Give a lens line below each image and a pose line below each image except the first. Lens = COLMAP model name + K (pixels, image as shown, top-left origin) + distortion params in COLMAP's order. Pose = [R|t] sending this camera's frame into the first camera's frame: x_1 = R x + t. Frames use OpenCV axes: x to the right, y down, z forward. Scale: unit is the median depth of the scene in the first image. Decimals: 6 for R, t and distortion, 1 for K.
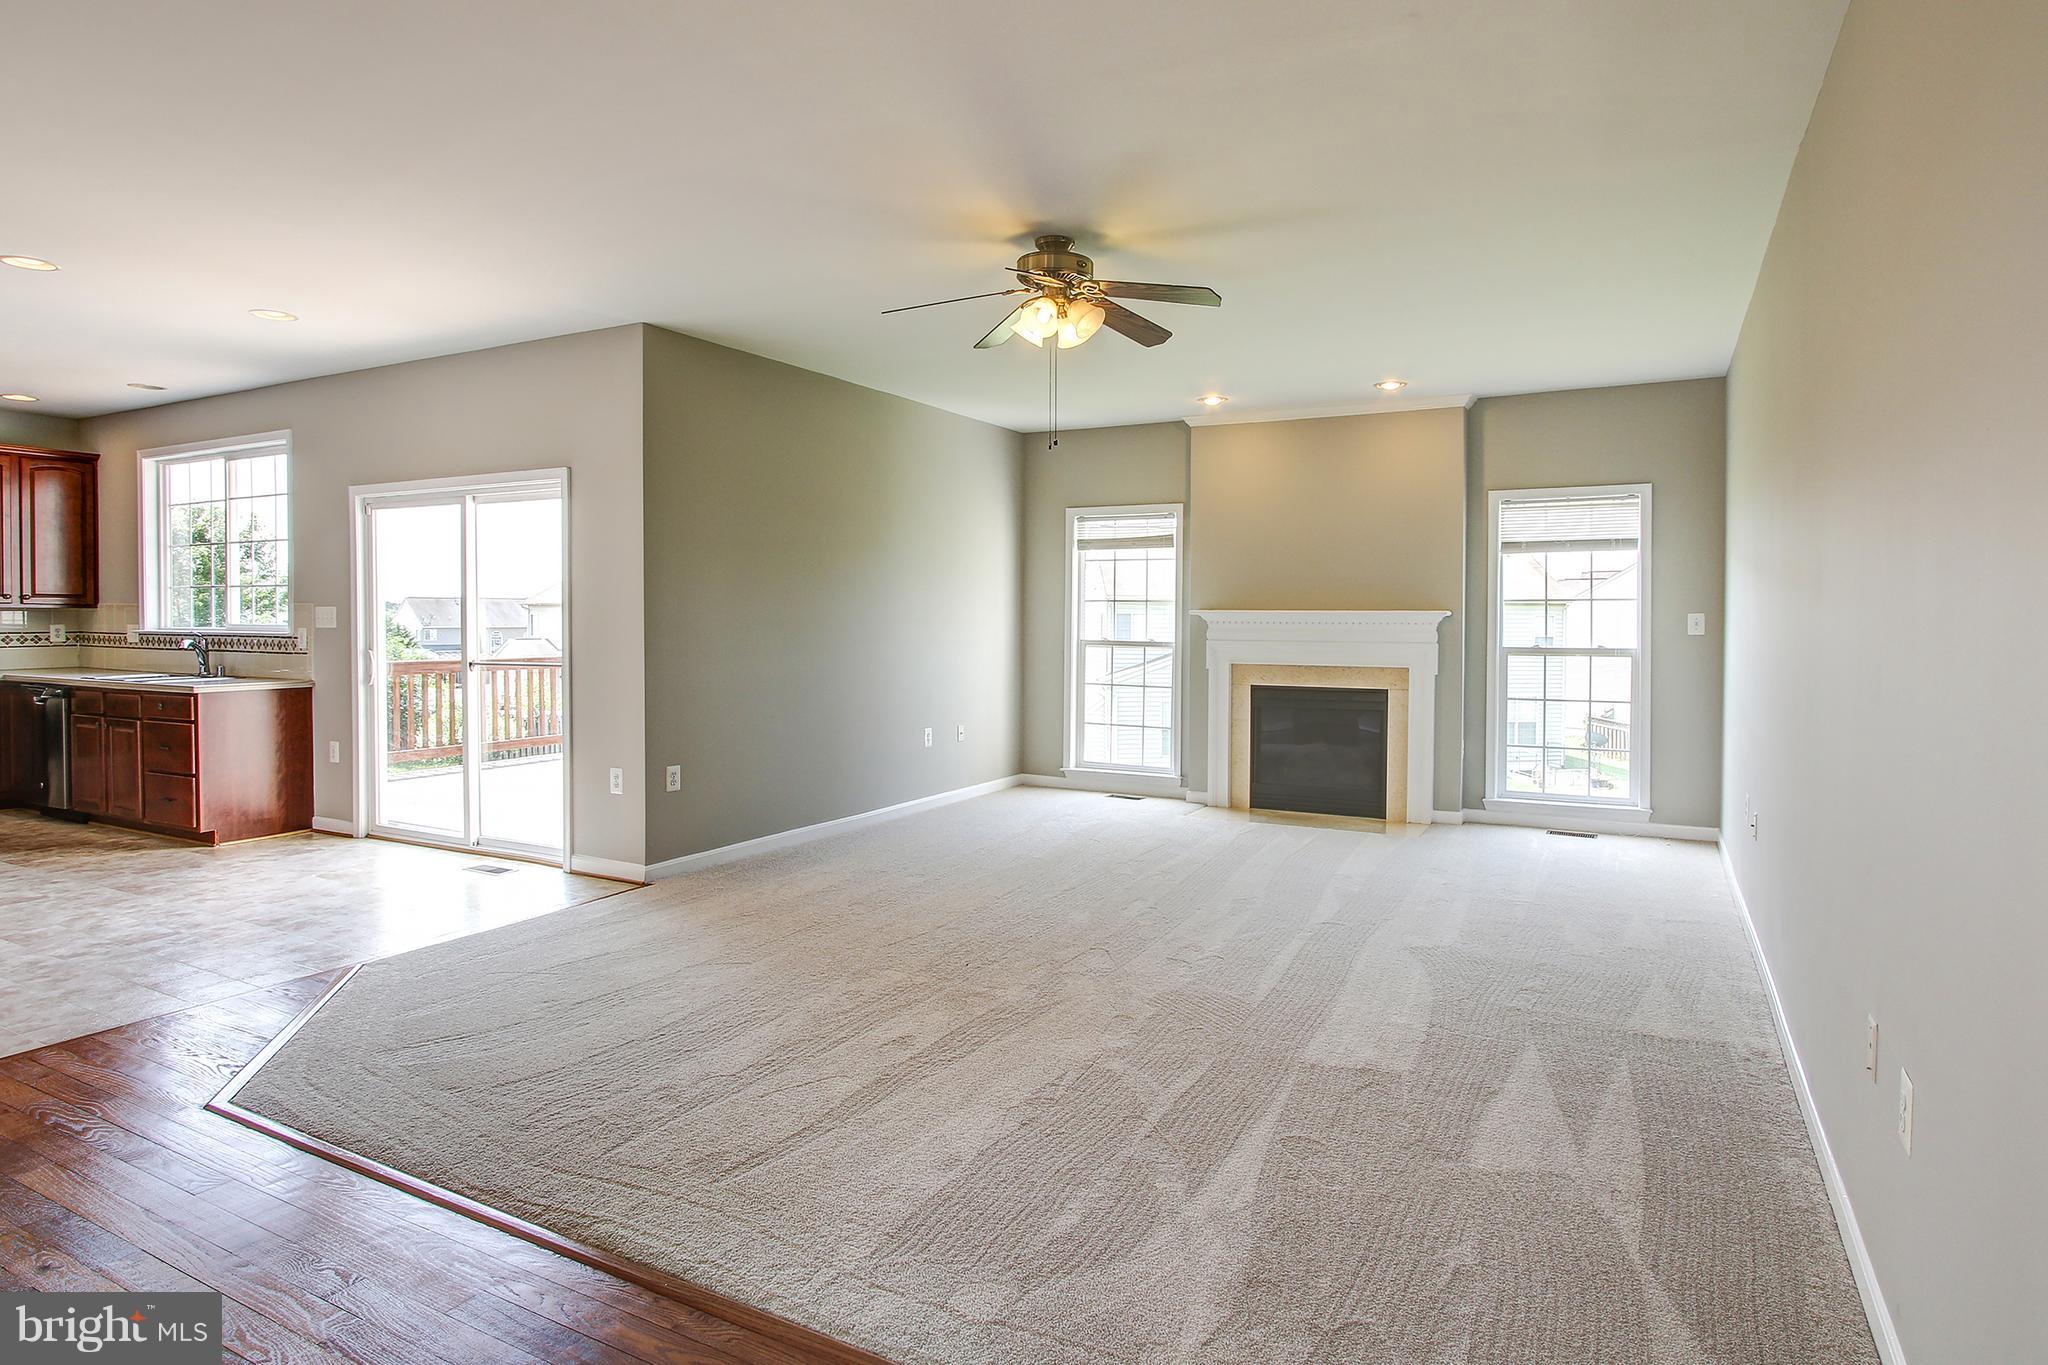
lens RADIAL K [[1120.6, 0, 1078.3], [0, 1120.6, 637.2], [0, 0, 1]] dist [-0.012792, 0.001435]
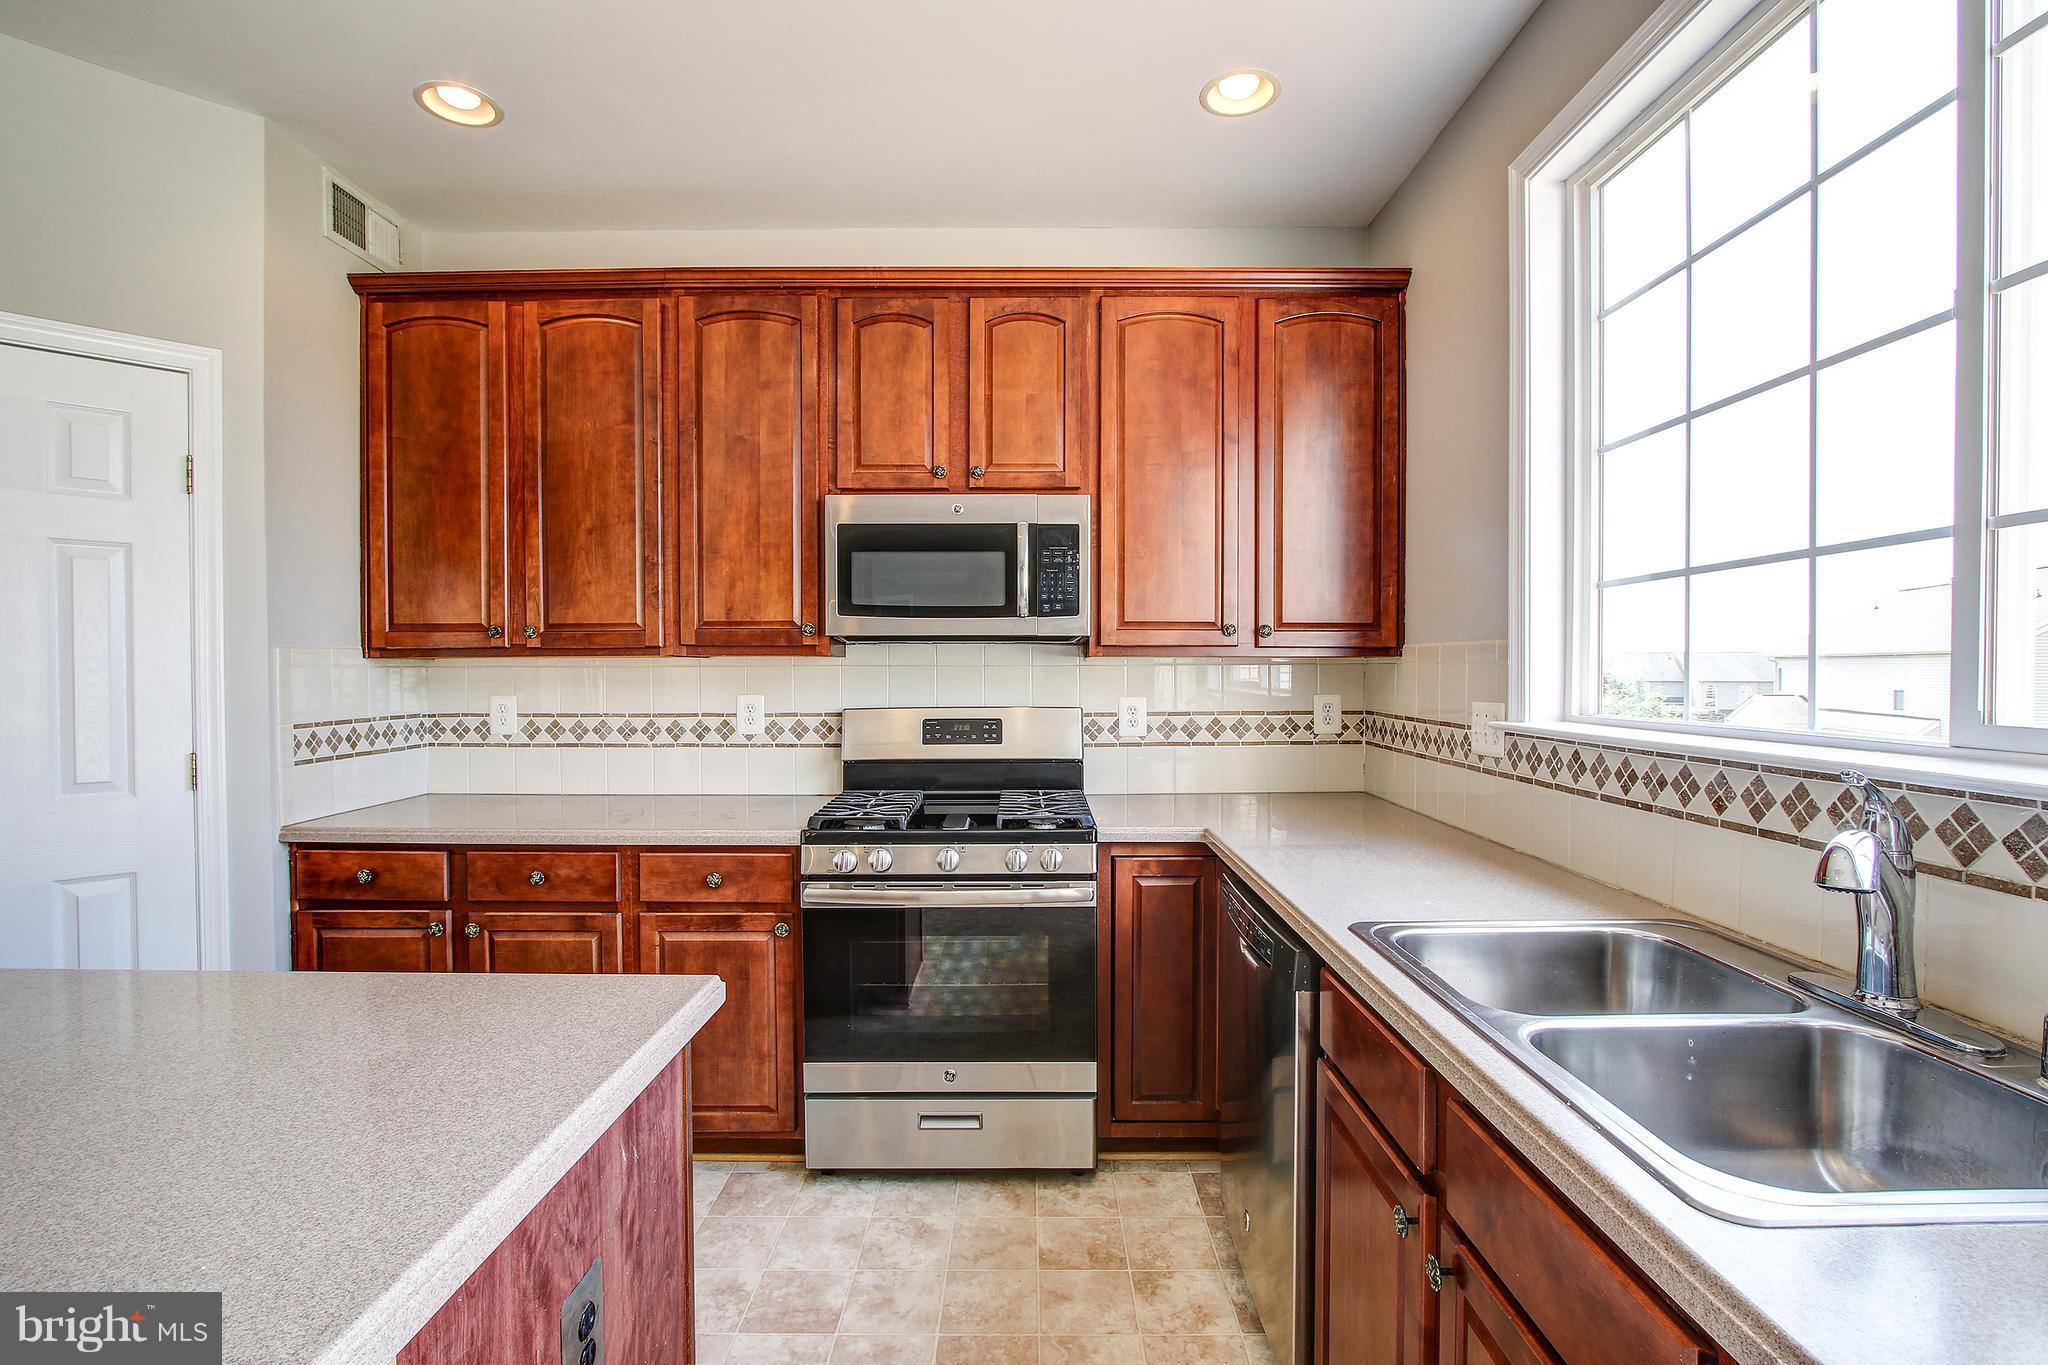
lens RADIAL K [[955.9, 0, 1019.7], [0, 955.9, 688.3], [0, 0, 1]] dist [-0.019778, 0.002067]
pose [[0.453770, 0.013826, -0.891012, -0.643199], [-0.013839, 0.999868, 0.008467, -0.015787], [0.891012, 0.008489, 0.453901, 0.725149]]
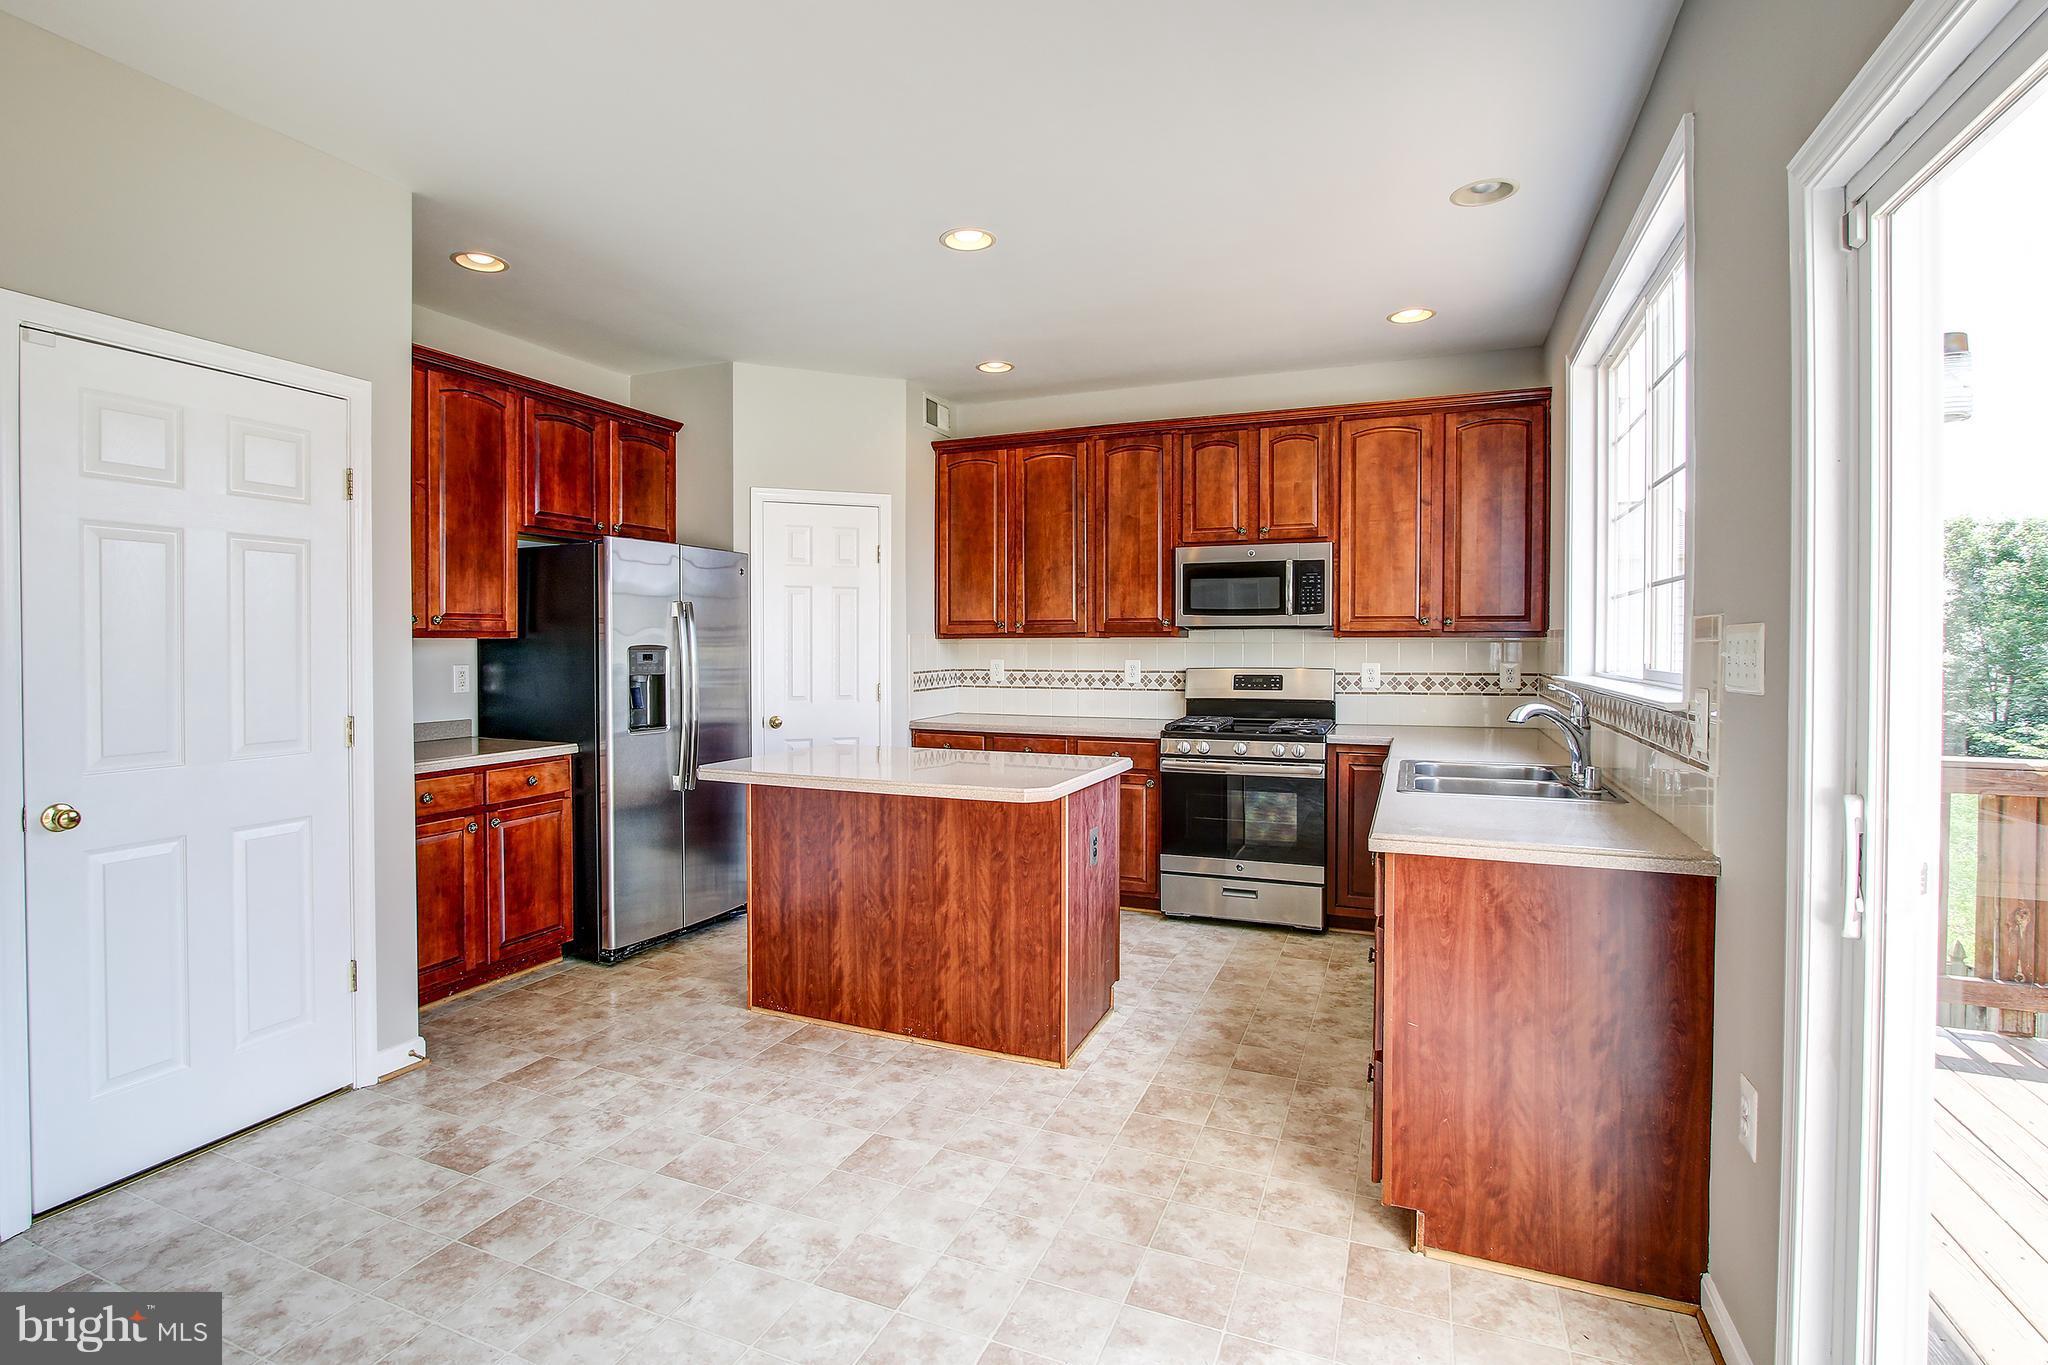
lens RADIAL K [[993.5, 0, 976.4], [0, 993.5, 661.4], [0, 0, 1]] dist [-0.020087, 0.001907]
pose [[0.062077, 0.014190, -0.997970, -0.355564], [-0.017841, 0.999755, 0.013105, -0.014306], [0.997912, 0.016991, 0.062315, 0.652653]]
